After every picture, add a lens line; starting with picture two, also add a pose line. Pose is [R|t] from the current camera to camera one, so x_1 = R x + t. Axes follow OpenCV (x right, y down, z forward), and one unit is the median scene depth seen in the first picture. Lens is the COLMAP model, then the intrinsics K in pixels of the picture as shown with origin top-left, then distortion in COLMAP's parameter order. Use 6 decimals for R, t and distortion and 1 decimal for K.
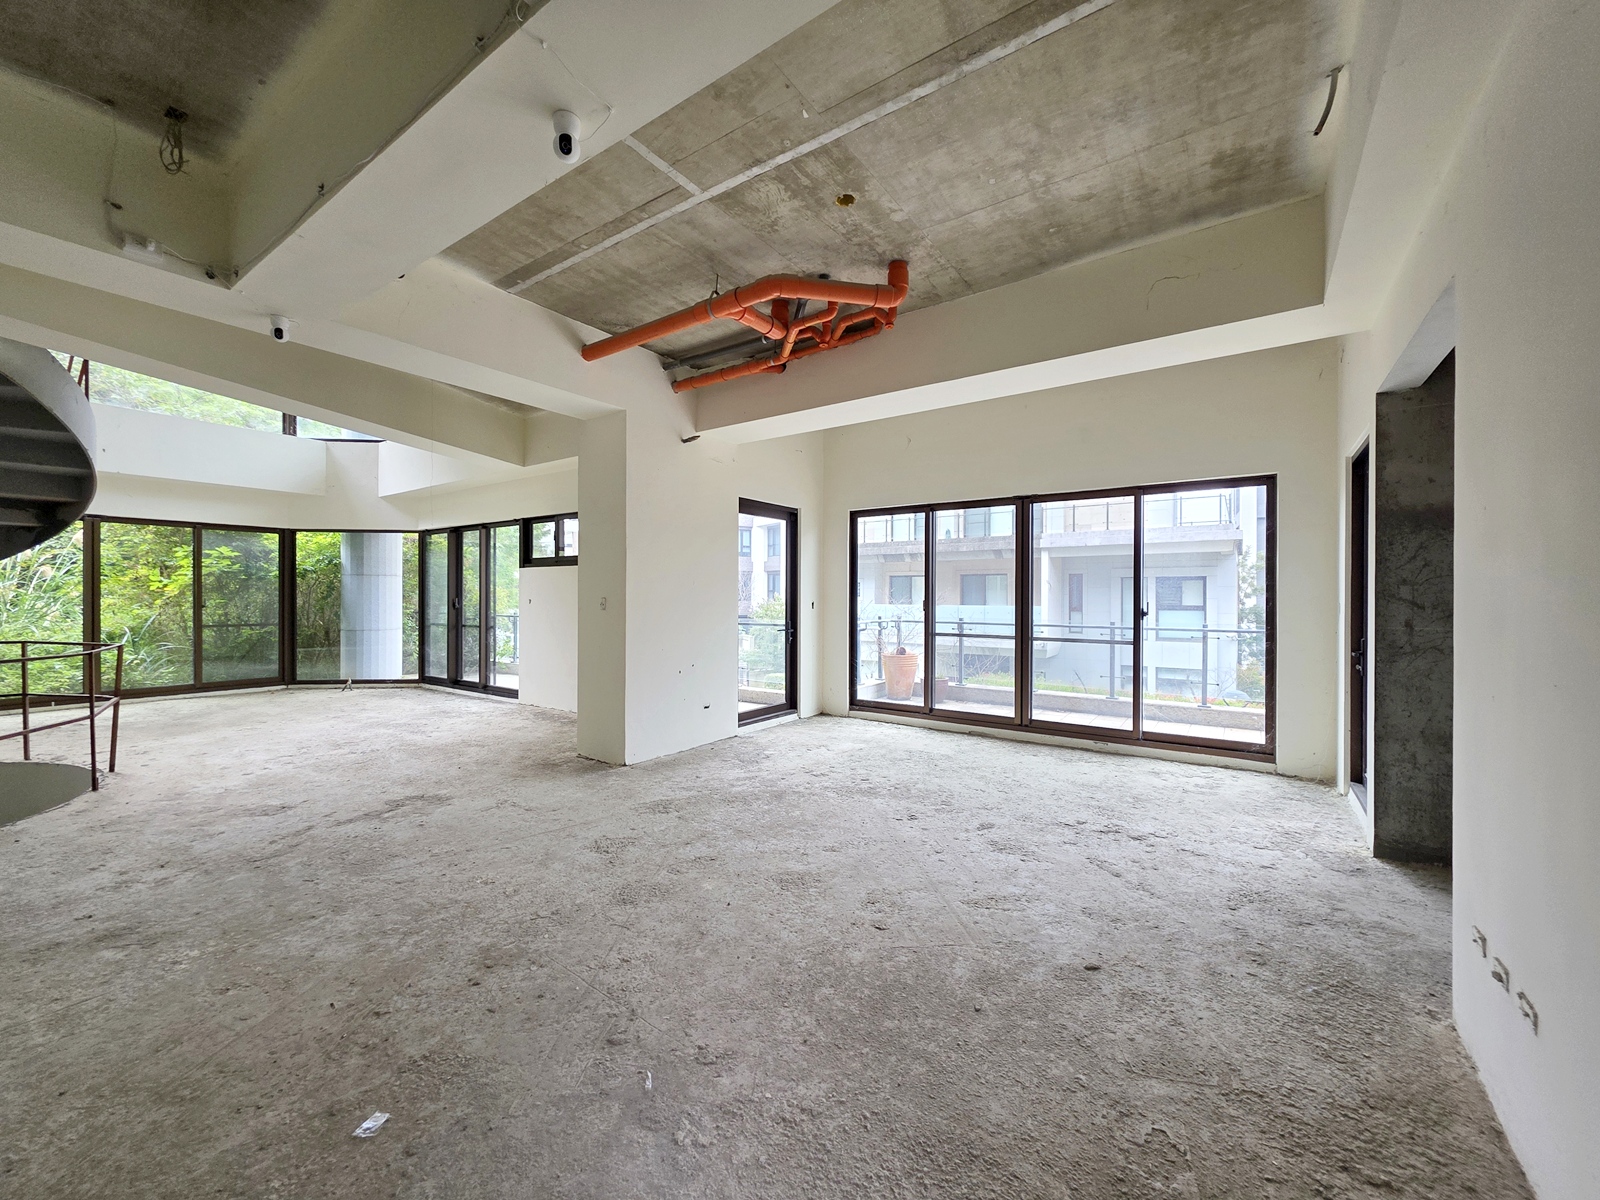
lens RADIAL K [[639.0, 0, 790.9], [0, 639.0, 597.0], [0, 0, 1]] dist [0.002514, 0.000174]
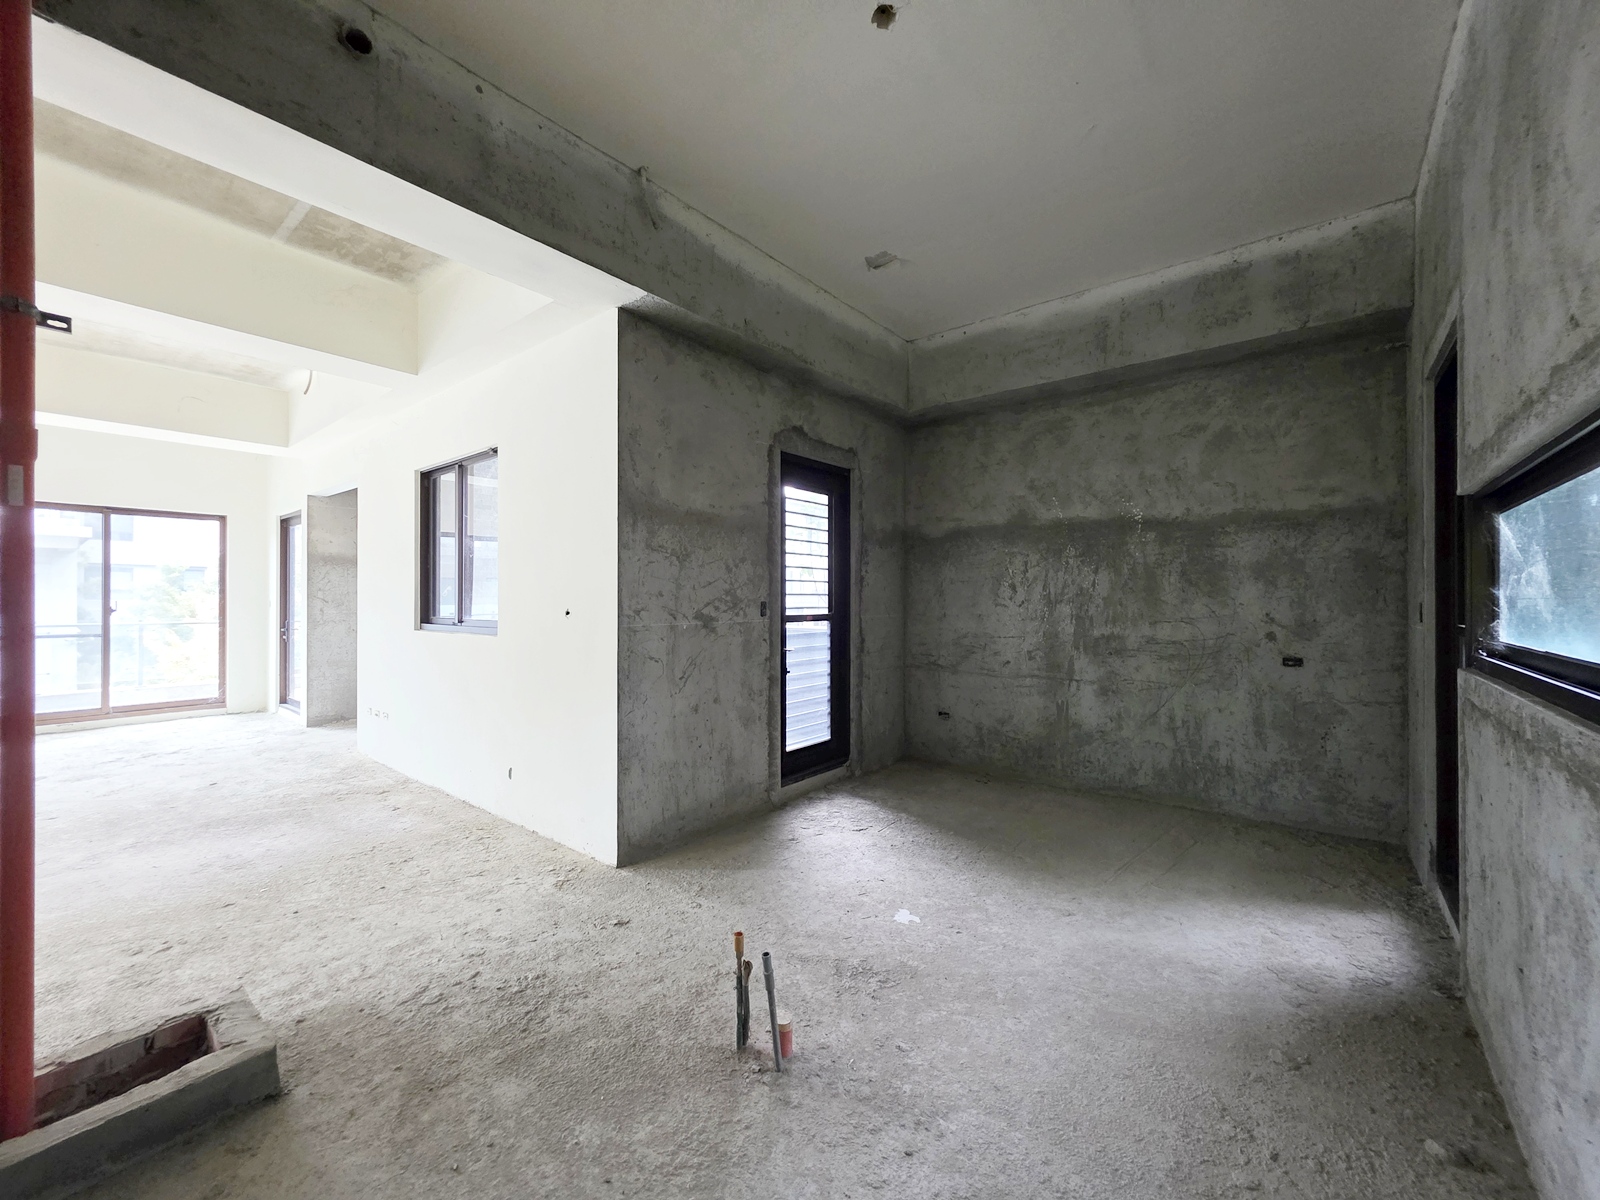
lens RADIAL K [[639.0, 0, 790.9], [0, 639.0, 597.0], [0, 0, 1]] dist [0.002514, 0.000174]
pose [[0.081299, -0.003242, 0.996684, -0.851671], [-0.001473, 0.999993, 0.003373, -0.007977], [-0.996689, -0.001743, 0.081294, -0.594054]]
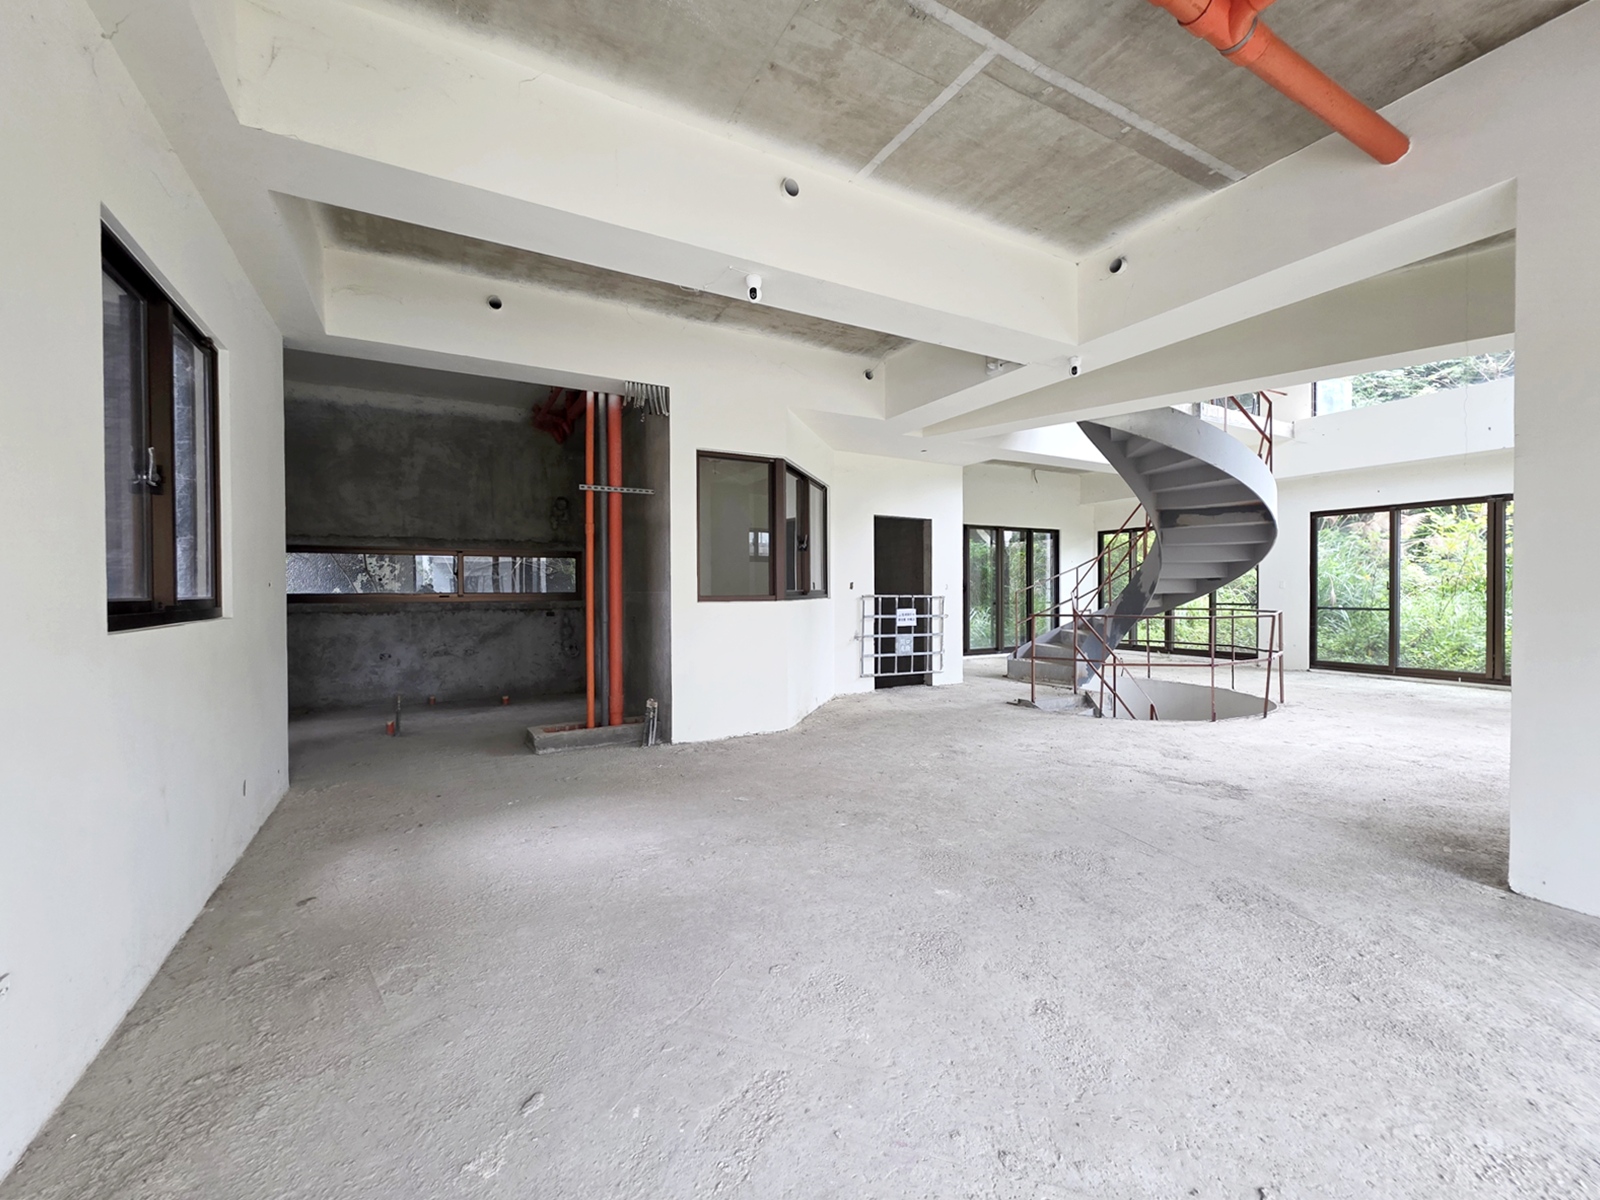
lens RADIAL K [[639.0, 0, 790.9], [0, 639.0, 597.0], [0, 0, 1]] dist [0.002514, 0.000174]
pose [[-0.427627, 0.010322, -0.903896, 0.606919], [0.002076, 0.999943, 0.010437, 0.036125], [0.903953, 0.002587, -0.427624, 0.976266]]
